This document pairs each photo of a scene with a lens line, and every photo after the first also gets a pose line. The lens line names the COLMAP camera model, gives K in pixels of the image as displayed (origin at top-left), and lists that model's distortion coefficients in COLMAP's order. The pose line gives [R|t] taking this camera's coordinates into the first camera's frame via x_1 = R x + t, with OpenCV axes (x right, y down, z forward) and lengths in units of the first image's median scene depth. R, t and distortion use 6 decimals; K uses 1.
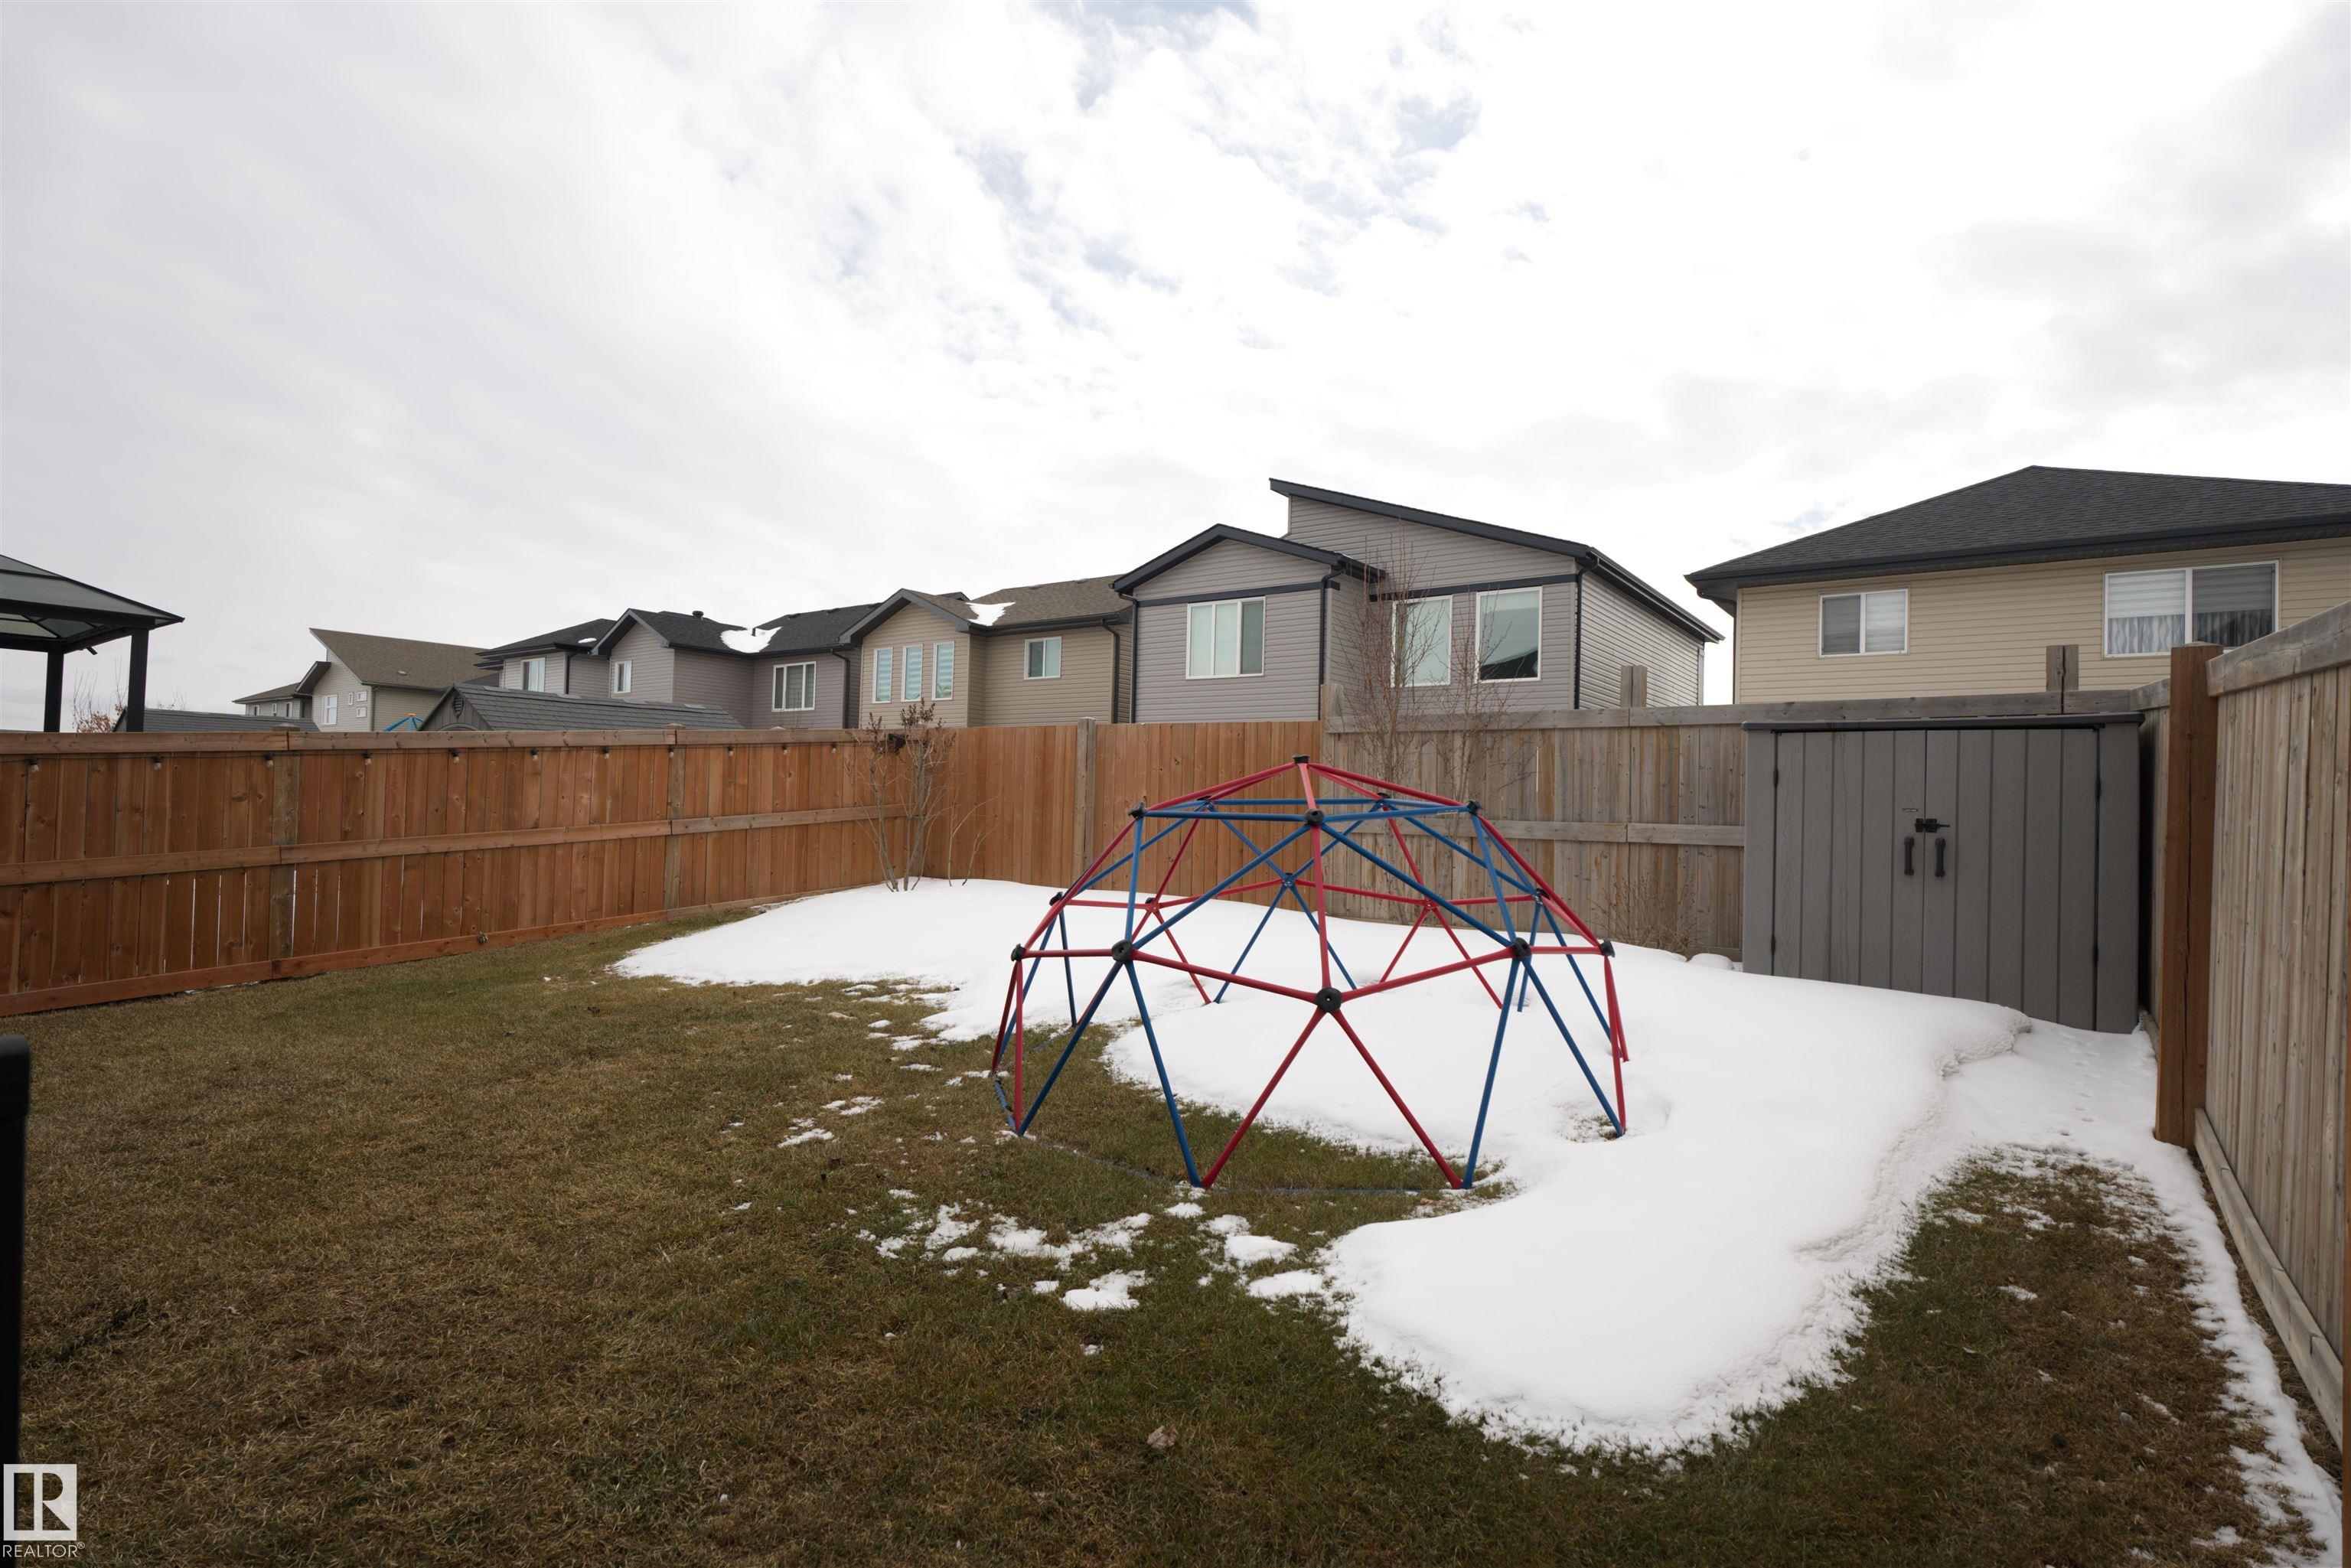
lens RADIAL K [[1129.6, 0, 1167.6], [0, 1129.6, 785.0], [0, 0, 1]] dist [-0.009317, 0.001436]
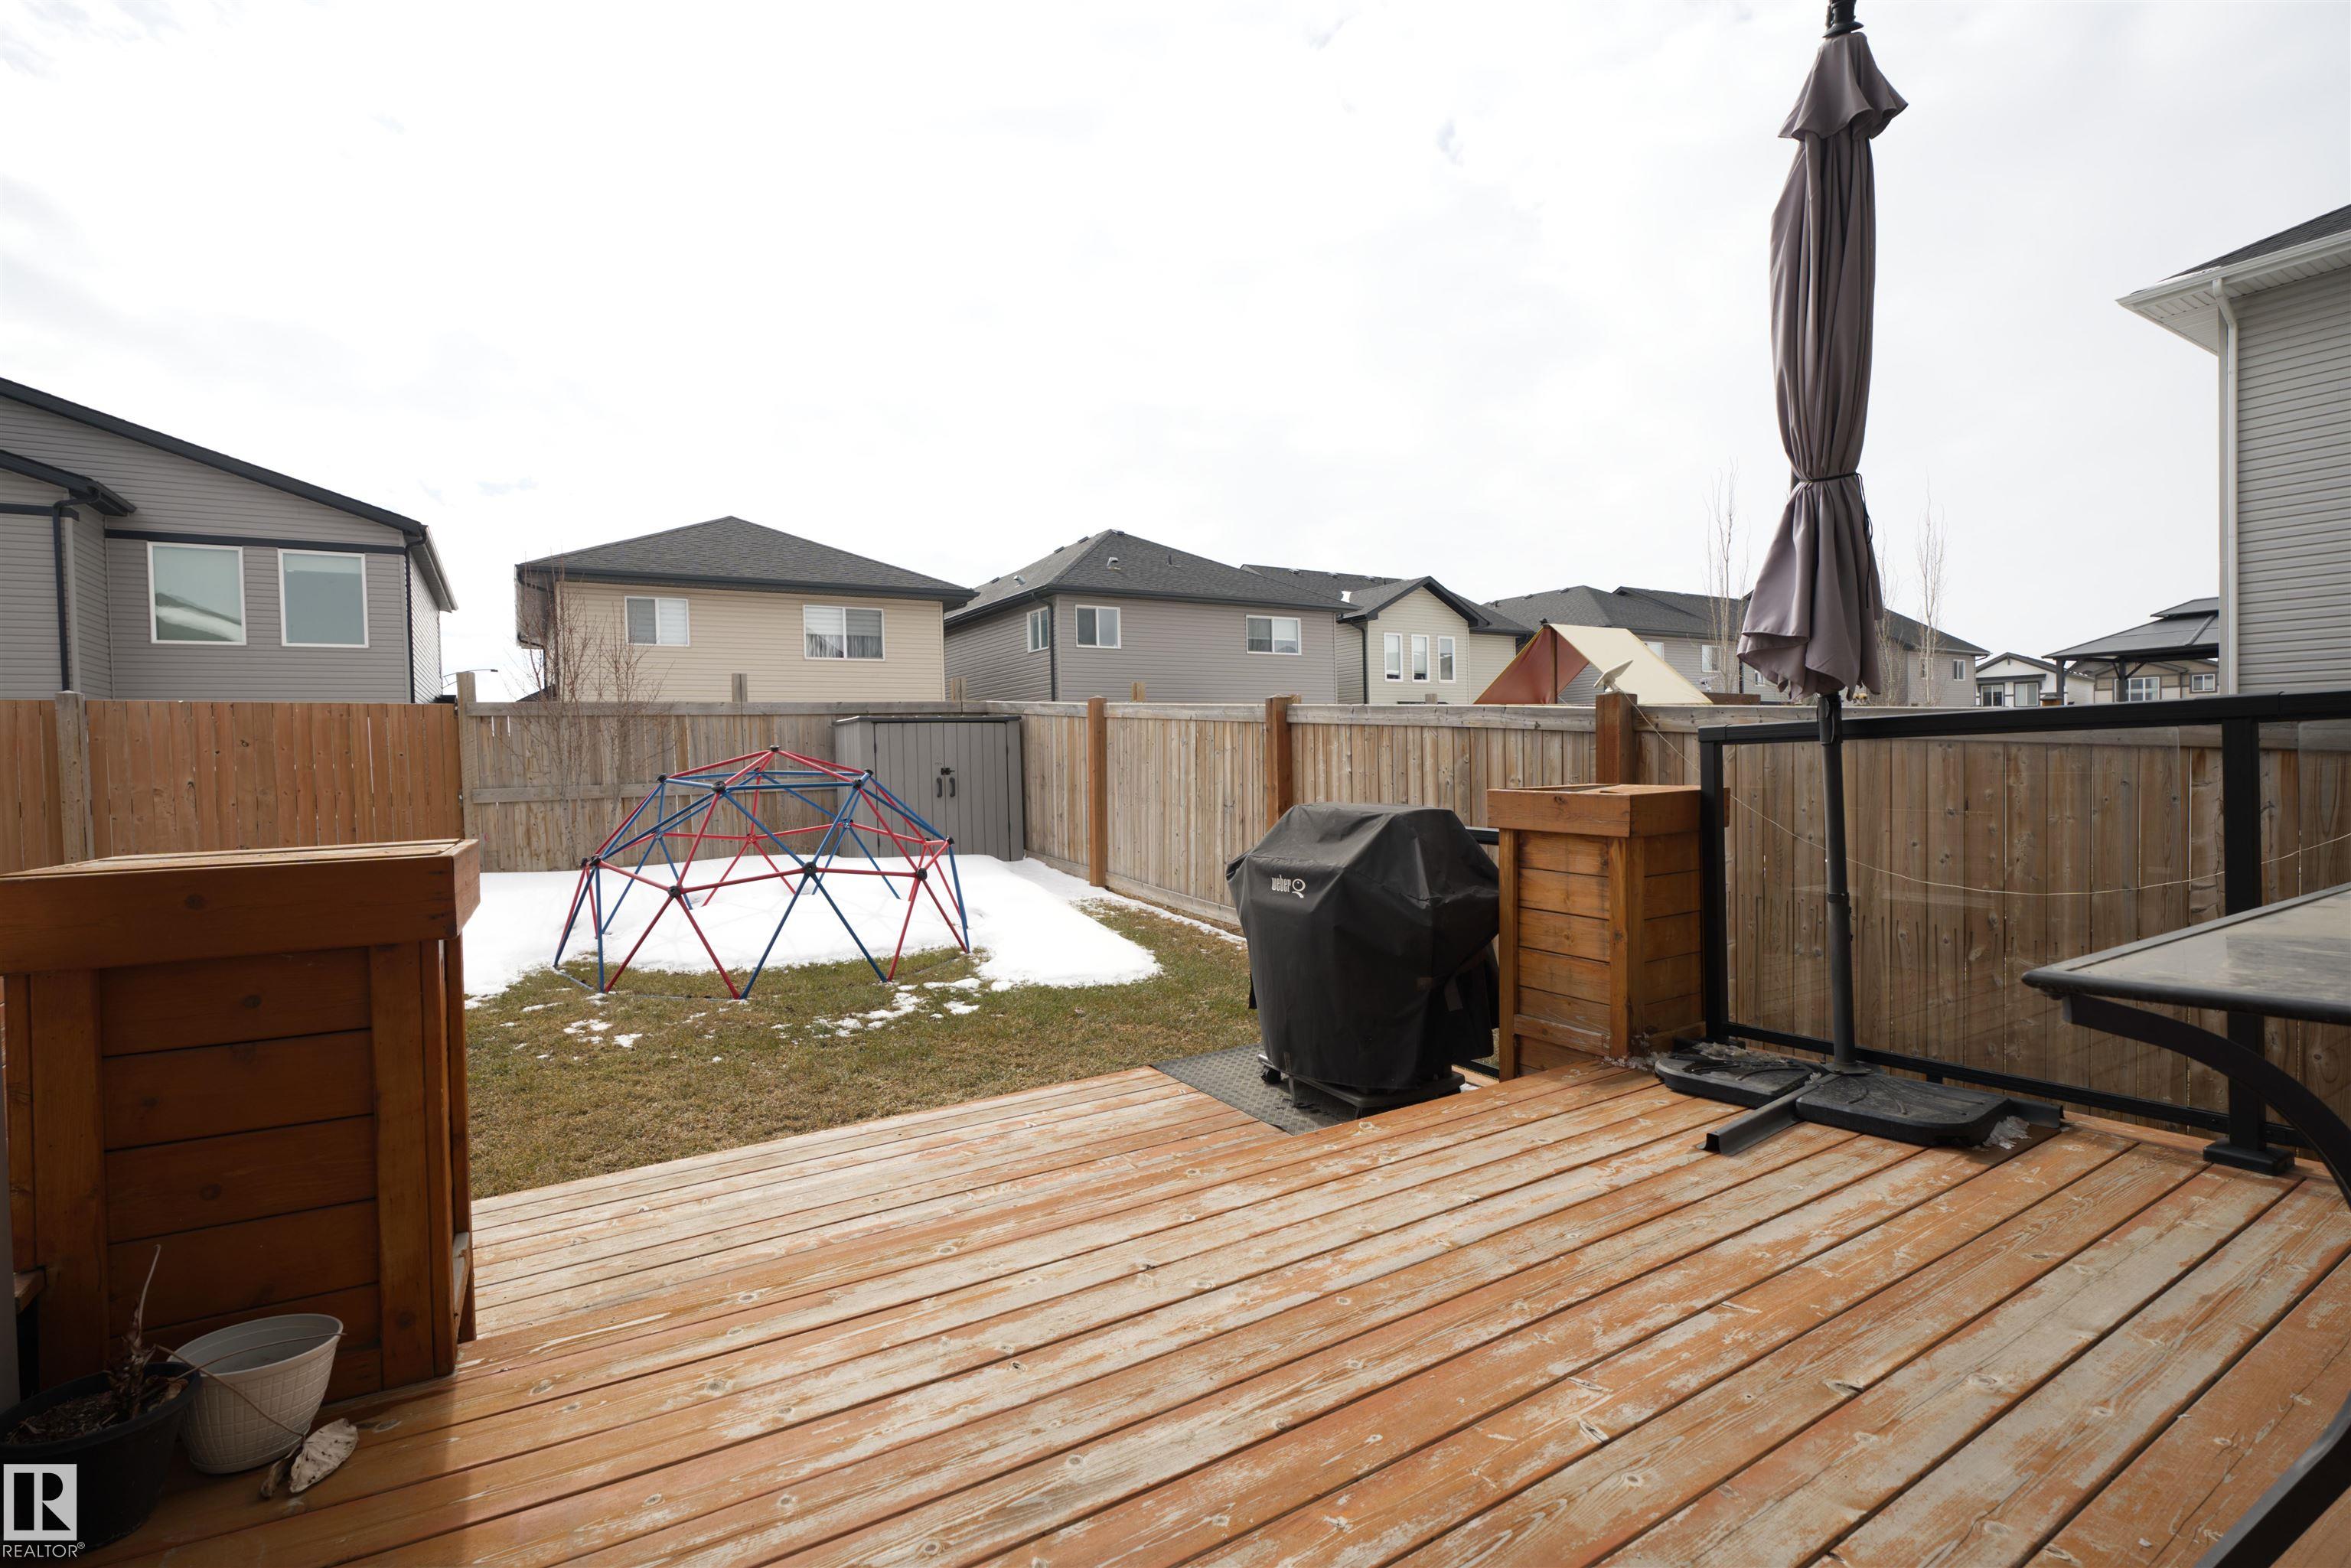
lens RADIAL K [[1075.5, 0, 1168.5], [0, 1075.5, 787.3], [0, 0, 1]] dist [-0.028275, 0.017091]
pose [[0.374390, -0.062357, 0.925172, -0.629596], [0.017733, 0.998035, 0.060092, -0.028818], [-0.927102, -0.006092, 0.374760, -0.043002]]
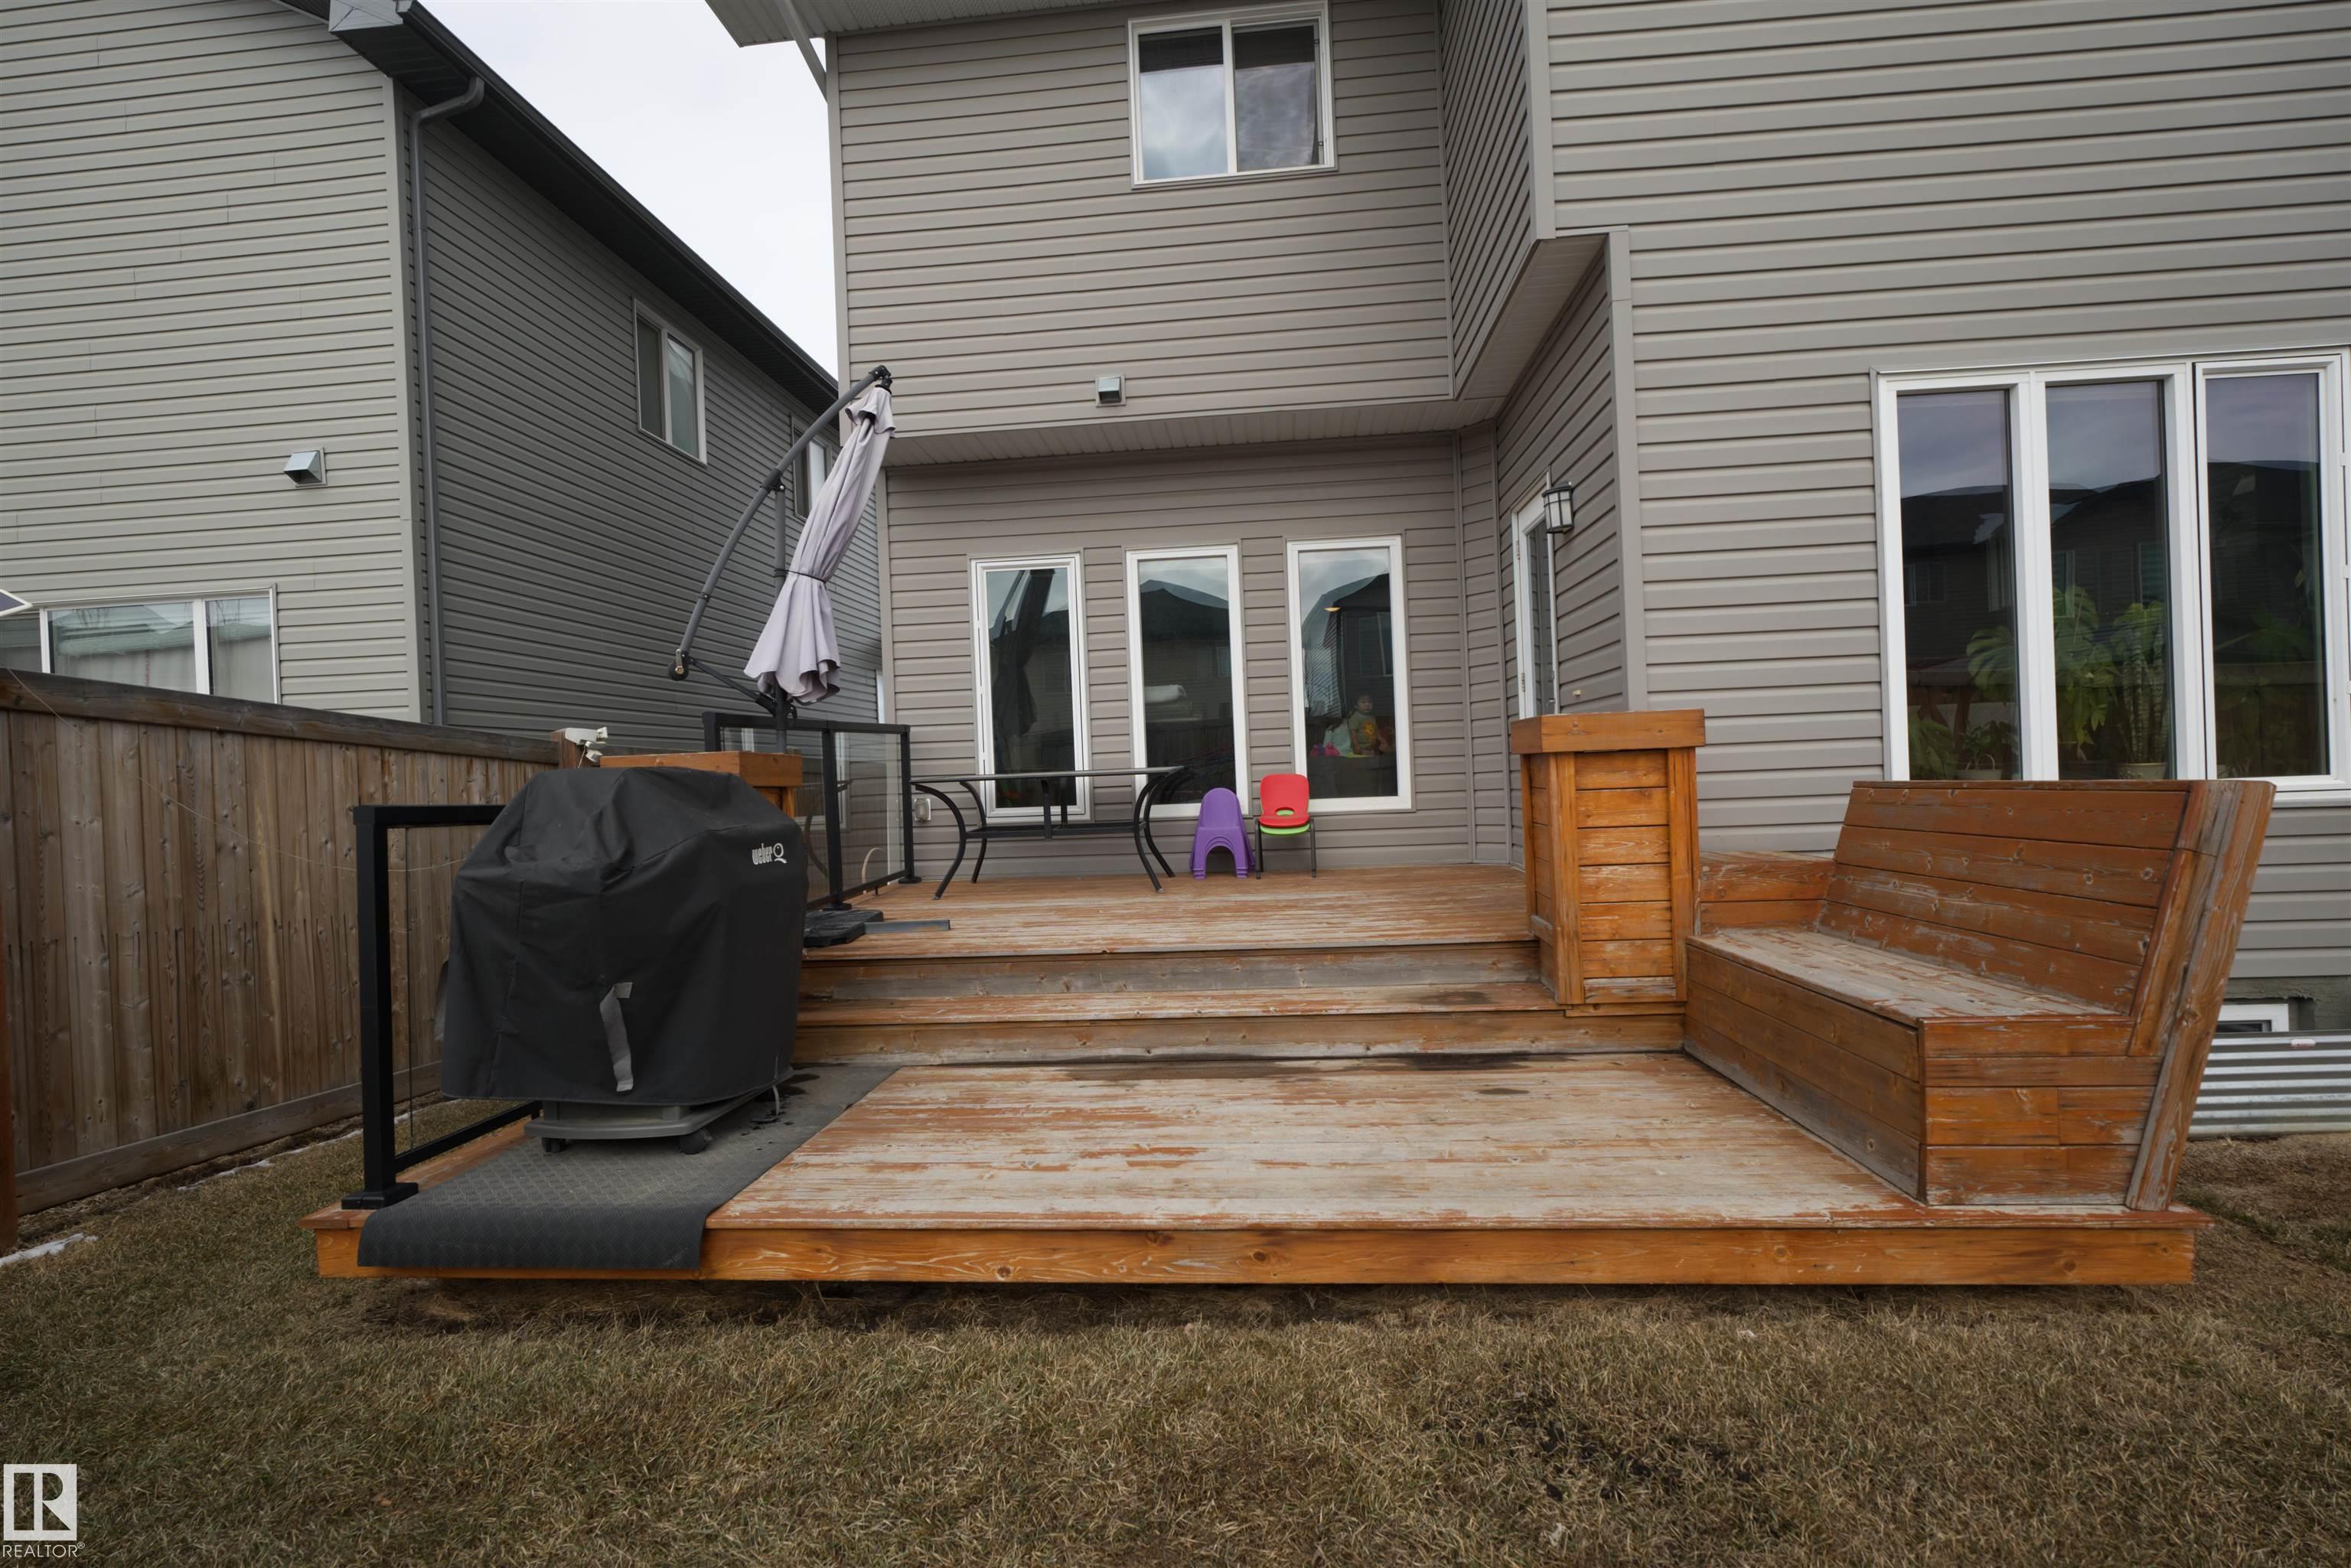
lens RADIAL K [[1092.7, 0, 1175.5], [0, 1092.7, 784.0], [0, 0, 1]] dist [-0.020144, 0.009031]
pose [[-0.849170, 0.010895, -0.528007, -0.123288], [0.026360, 0.999415, -0.021772, 0.026724], [0.527462, -0.032407, -0.848961, 0.474682]]
